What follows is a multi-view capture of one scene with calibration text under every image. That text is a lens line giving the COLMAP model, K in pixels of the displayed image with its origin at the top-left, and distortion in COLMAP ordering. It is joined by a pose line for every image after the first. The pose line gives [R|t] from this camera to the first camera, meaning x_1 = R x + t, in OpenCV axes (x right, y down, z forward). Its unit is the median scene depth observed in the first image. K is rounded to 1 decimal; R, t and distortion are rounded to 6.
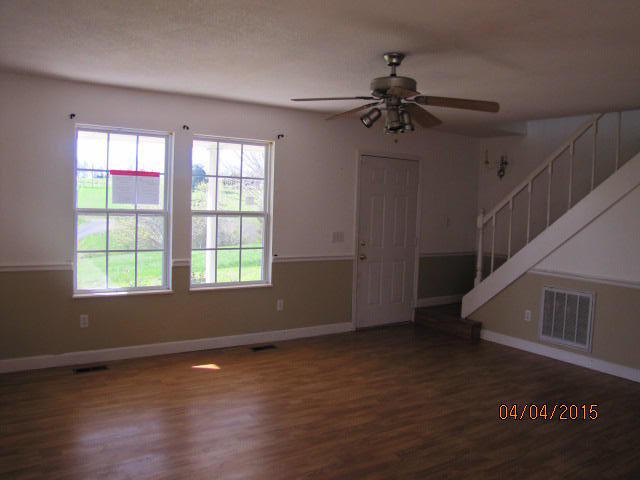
lens RADIAL K [[533.5, 0, 319.8], [0, 533.5, 231.5], [0, 0, 1]] dist [-0.175584, 0.157566]
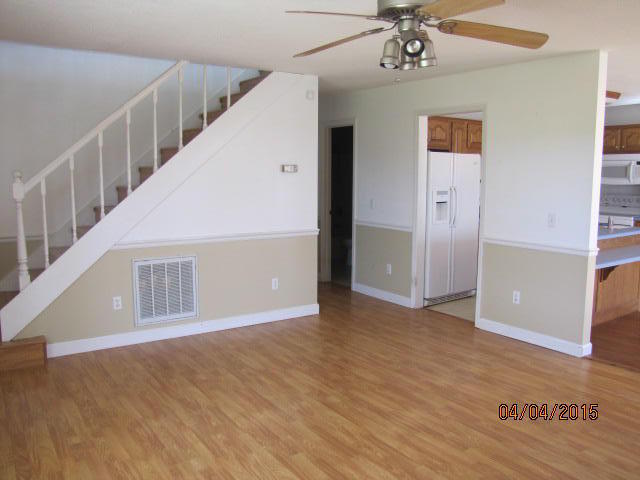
lens RADIAL K [[533.5, 0, 319.8], [0, 533.5, 231.5], [0, 0, 1]] dist [-0.175584, 0.157566]
pose [[0.004219, -0.145919, 0.989288, -0.414249], [0.055988, 0.987779, 0.145458, -0.050242], [-0.998423, 0.054774, 0.012337, 0.750052]]
